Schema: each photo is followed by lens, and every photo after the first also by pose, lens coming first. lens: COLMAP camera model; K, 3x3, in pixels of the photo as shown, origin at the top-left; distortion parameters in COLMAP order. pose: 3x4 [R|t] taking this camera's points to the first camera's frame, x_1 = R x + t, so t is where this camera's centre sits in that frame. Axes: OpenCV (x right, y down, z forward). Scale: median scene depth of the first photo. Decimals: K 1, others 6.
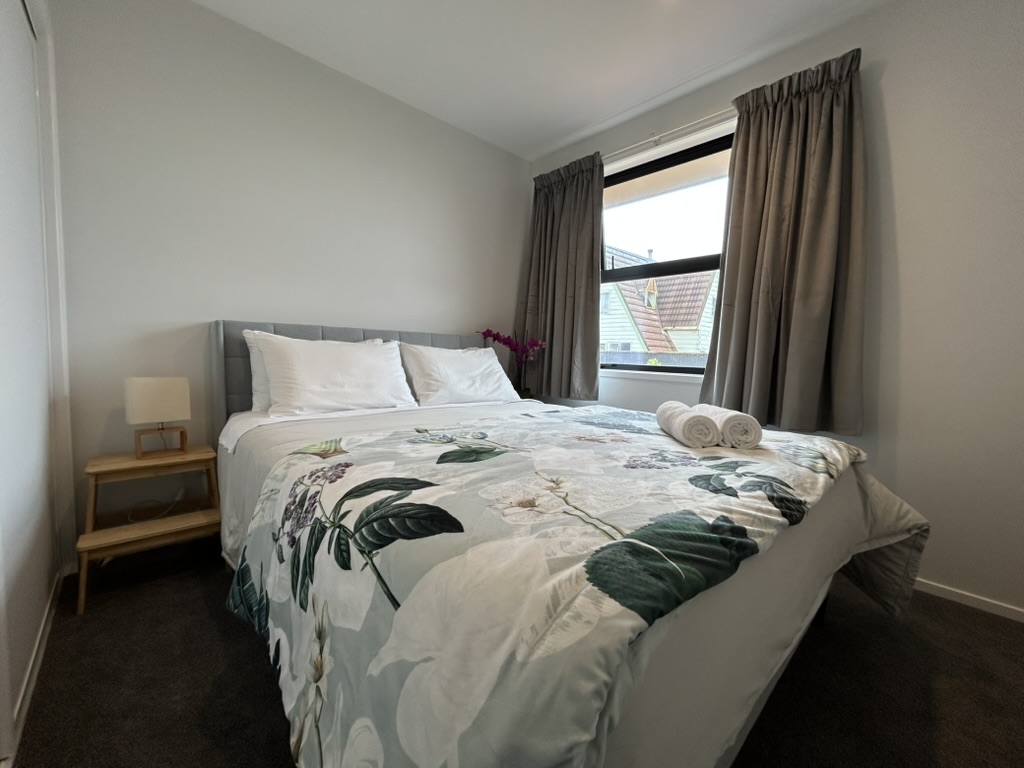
lens RADIAL K [[411.0, 0, 512.0], [0, 411.0, 384.0], [0, 0, 1]] dist [-0.007826, -0.000356]
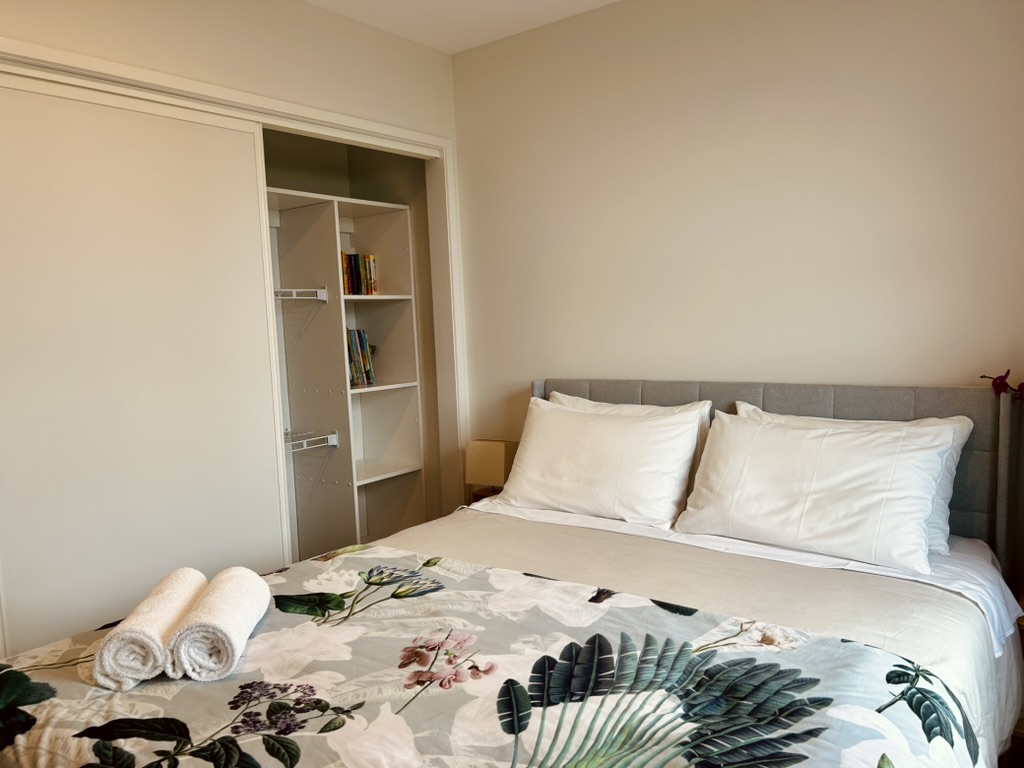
lens RADIAL K [[778.5, 0, 512.0], [0, 778.5, 384.0], [0, 0, 1]] dist [0.140309, -0.175730]
pose [[0.175289, 0.051108, -0.983190, 0.952788], [-0.026802, 0.998529, 0.047127, -0.228681], [0.984152, 0.018090, 0.176400, 0.654319]]
